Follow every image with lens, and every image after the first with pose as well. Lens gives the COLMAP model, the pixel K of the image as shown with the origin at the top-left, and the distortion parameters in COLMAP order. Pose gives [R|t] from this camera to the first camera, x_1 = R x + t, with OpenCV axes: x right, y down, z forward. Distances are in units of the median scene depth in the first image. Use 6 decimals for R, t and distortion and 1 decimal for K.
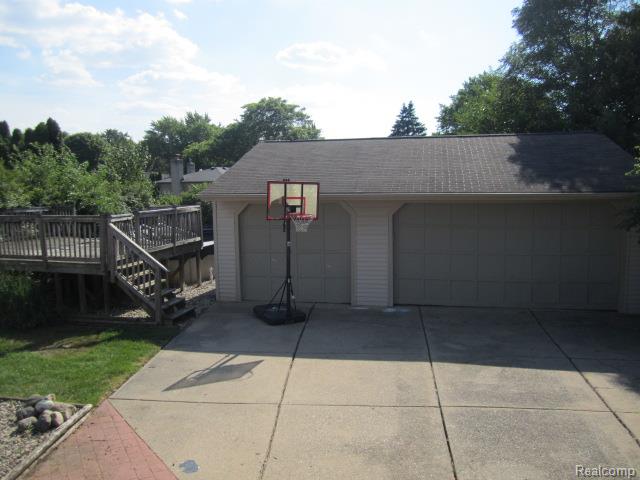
lens RADIAL K [[530.0, 0, 321.0], [0, 530.0, 241.9], [0, 0, 1]] dist [-0.037917, 0.003156]
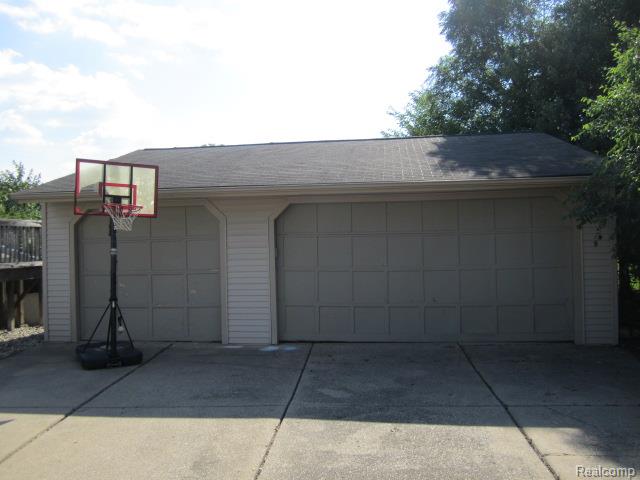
lens RADIAL K [[530.0, 0, 318.0], [0, 530.0, 239.4], [0, 0, 1]] dist [-0.037917, 0.003156]
pose [[0.997605, -0.005193, 0.068980, 0.164695], [0.013250, 0.993059, -0.116871, 0.074198], [-0.067894, 0.117505, 0.990749, 0.290101]]
